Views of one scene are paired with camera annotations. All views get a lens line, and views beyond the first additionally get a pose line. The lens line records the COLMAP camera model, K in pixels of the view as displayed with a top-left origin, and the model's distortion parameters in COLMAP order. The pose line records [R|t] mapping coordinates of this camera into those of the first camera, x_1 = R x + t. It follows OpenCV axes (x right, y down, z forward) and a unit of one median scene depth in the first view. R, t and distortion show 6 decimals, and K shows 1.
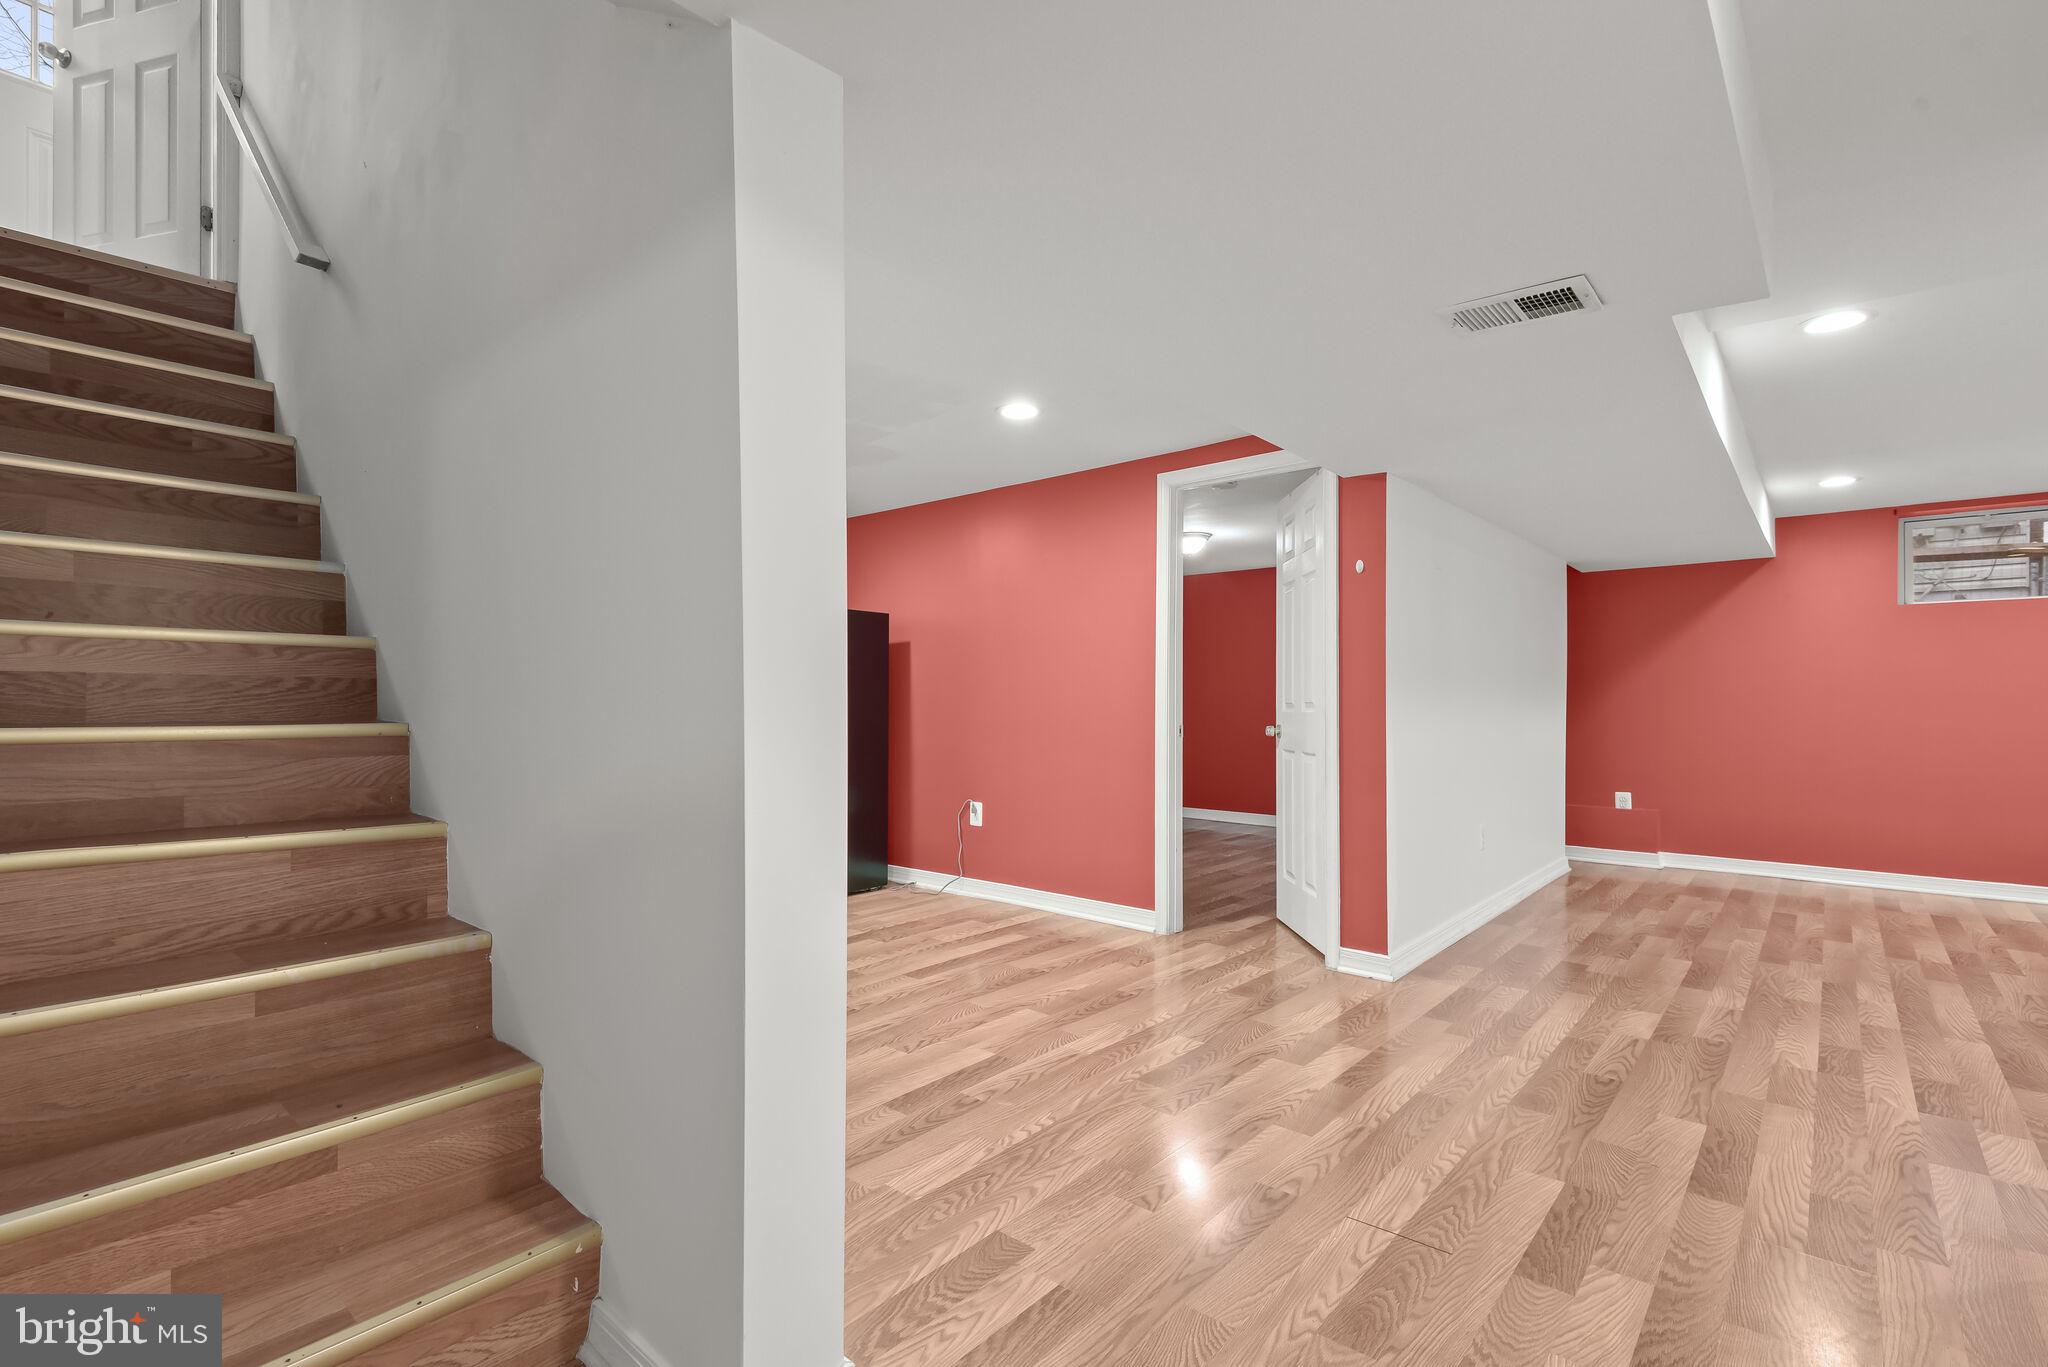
lens RADIAL K [[938.3, 0, 1026.1], [0, 938.3, 681.3], [0, 0, 1]] dist [0.043669, -0.026610]
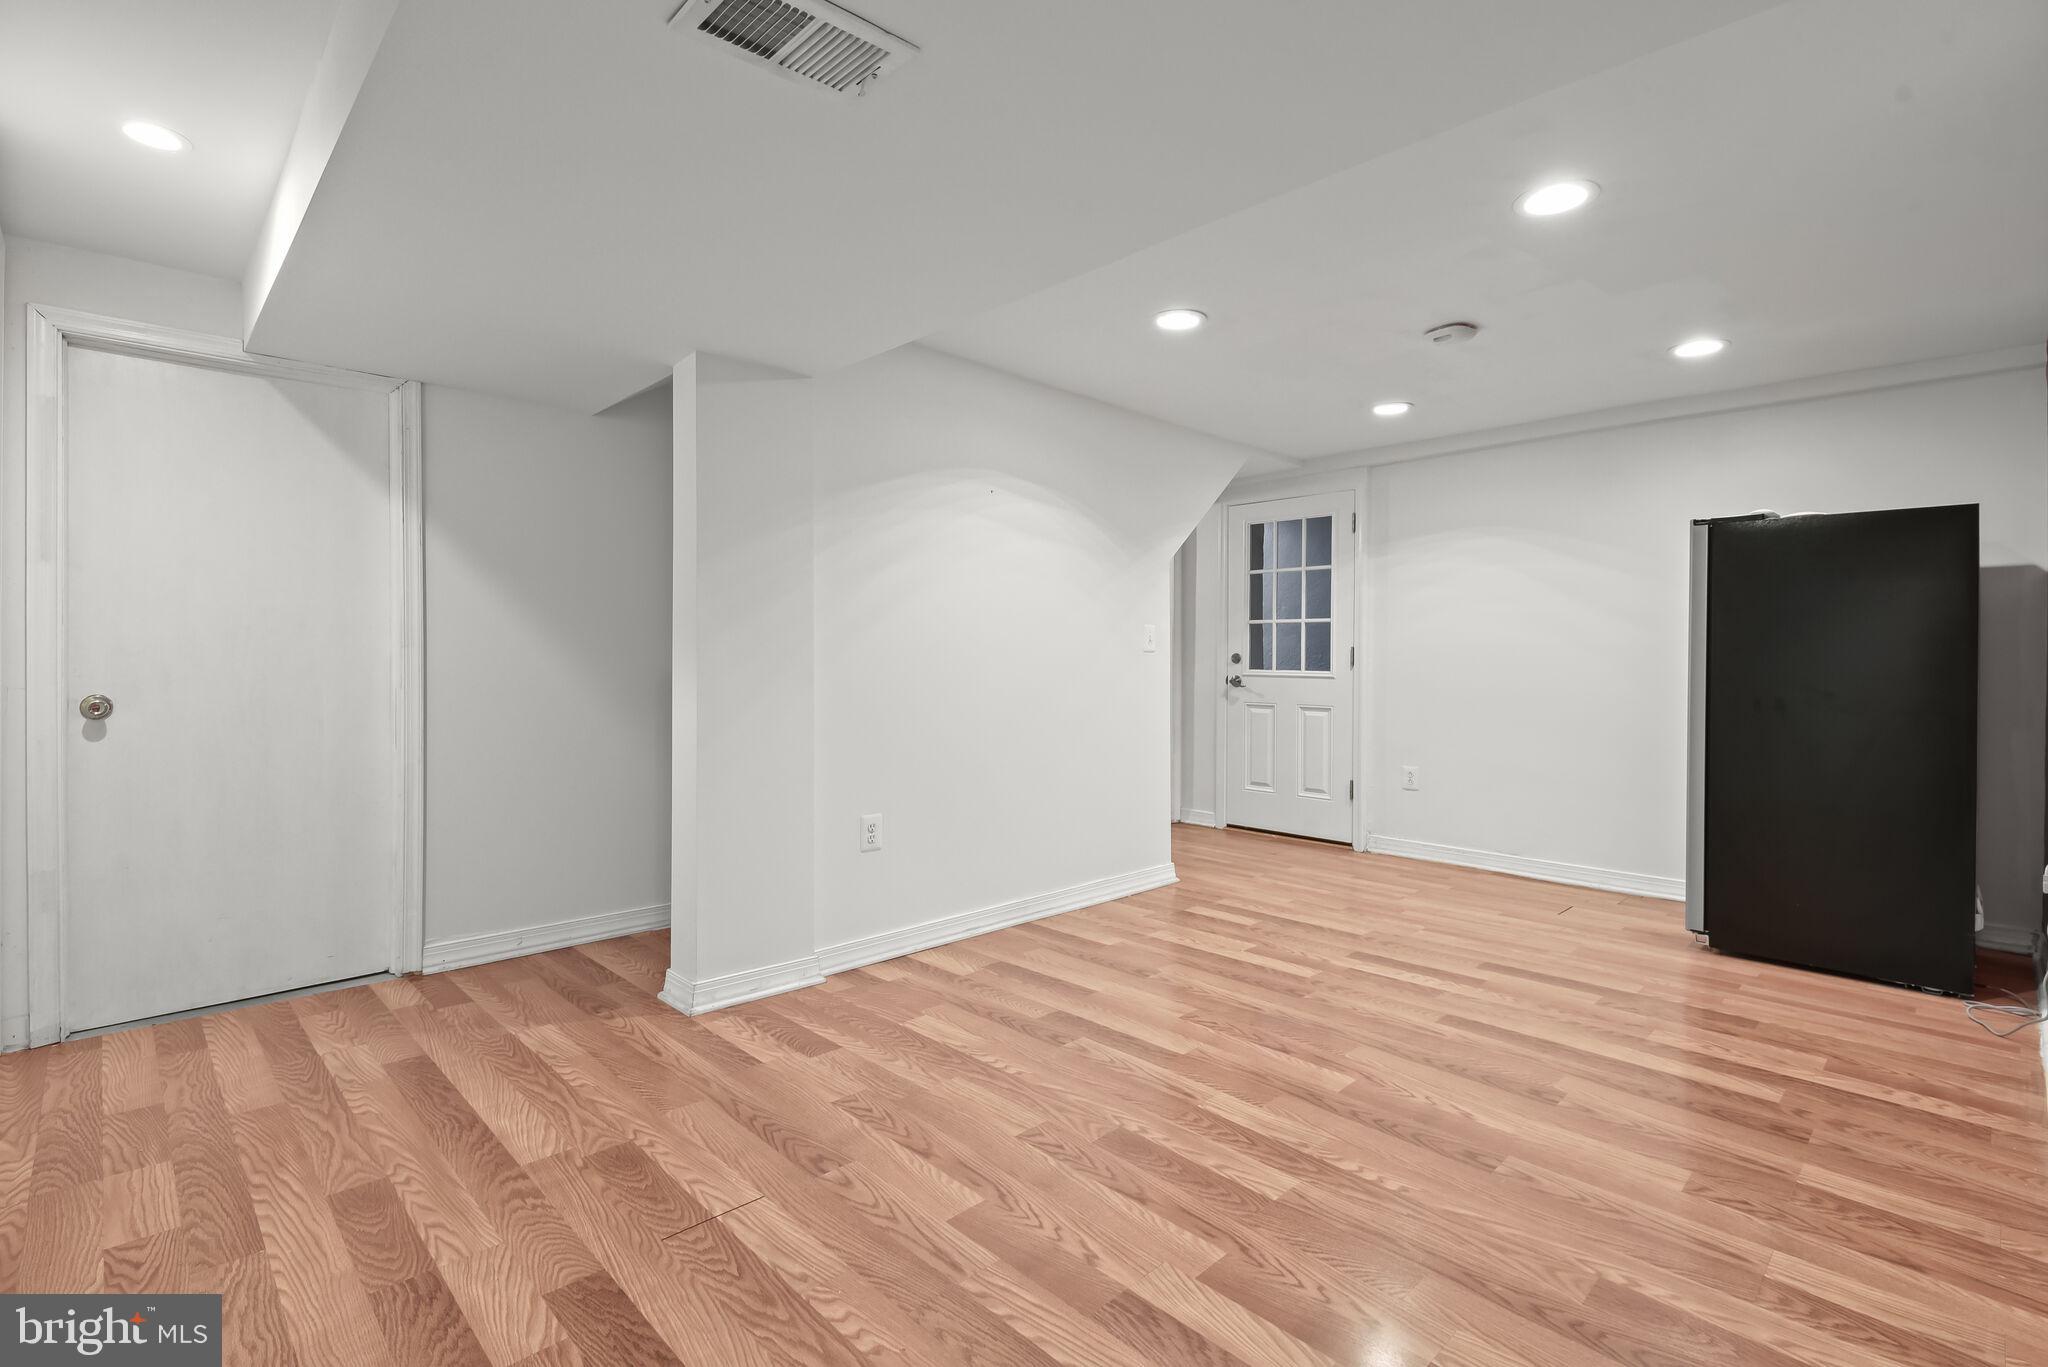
lens RADIAL K [[939.9, 0, 1016.8], [0, 939.9, 677.7], [0, 0, 1]] dist [0.027373, -0.015163]
pose [[-0.087745, 0.017537, -0.995989, 0.704123], [0.013844, 0.999770, 0.016384, 0.018562], [0.996047, -0.012350, -0.087968, 0.756389]]
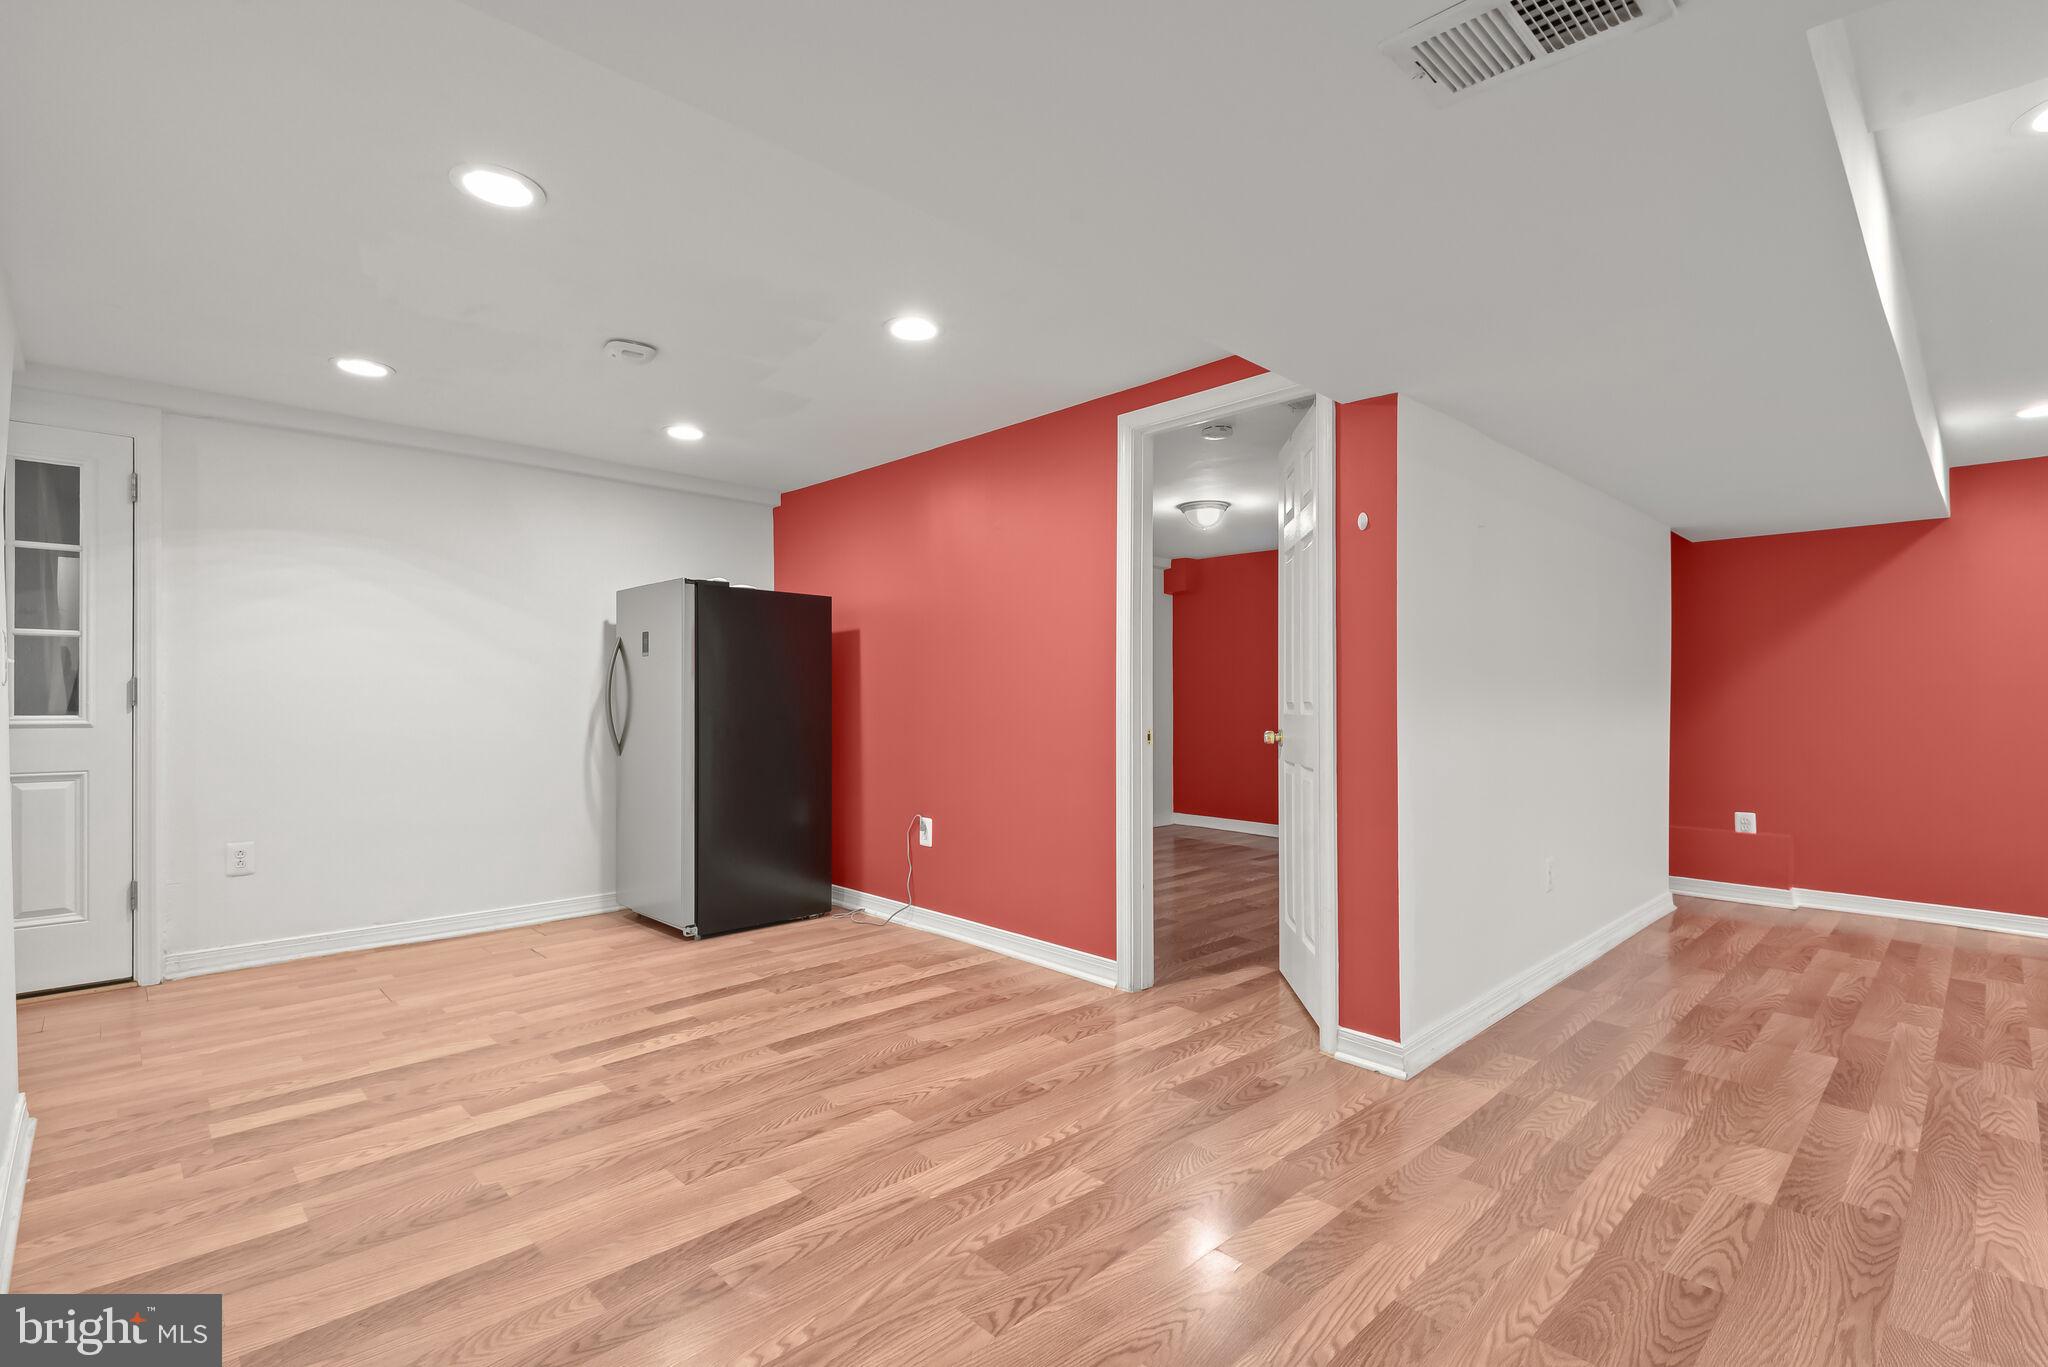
lens RADIAL K [[939.9, 0, 1016.8], [0, 939.9, 677.7], [0, 0, 1]] dist [0.027373, -0.015163]
pose [[0.995081, -0.000545, -0.099065, 0.165593], [0.000702, 0.999999, 0.001550, 0.001175], [0.099064, -0.001612, 0.995080, 0.243492]]
